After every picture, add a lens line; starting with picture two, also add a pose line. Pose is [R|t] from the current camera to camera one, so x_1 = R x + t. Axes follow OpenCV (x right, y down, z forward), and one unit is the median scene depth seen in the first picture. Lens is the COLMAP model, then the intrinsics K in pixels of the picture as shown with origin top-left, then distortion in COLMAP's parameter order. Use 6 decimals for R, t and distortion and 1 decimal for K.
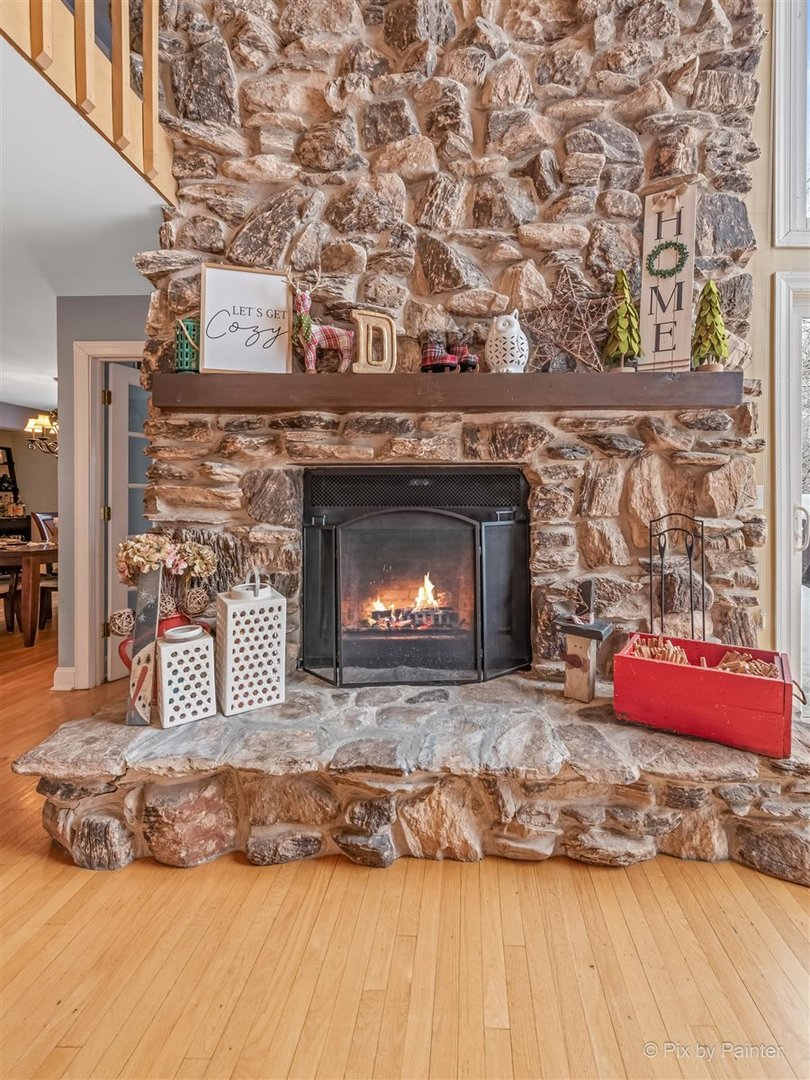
lens RADIAL K [[626.1, 0, 405.1], [0, 626.1, 486.4], [0, 0, 1]] dist [0.020872, -0.000061]
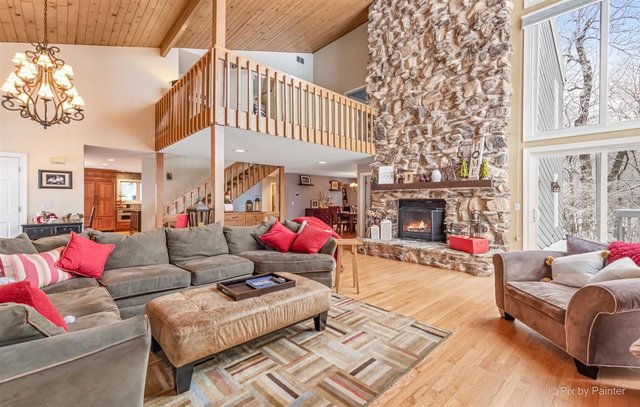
lens RADIAL K [[276.0, 0, 322.6], [0, 276.0, 205.7], [0, 0, 1]] dist [0.002243, 0.000099]
pose [[0.813654, 0.022423, -0.580917, 0.709448], [0.000815, 0.999211, 0.039710, -0.071833], [0.581349, -0.032783, 0.812994, -1.341307]]
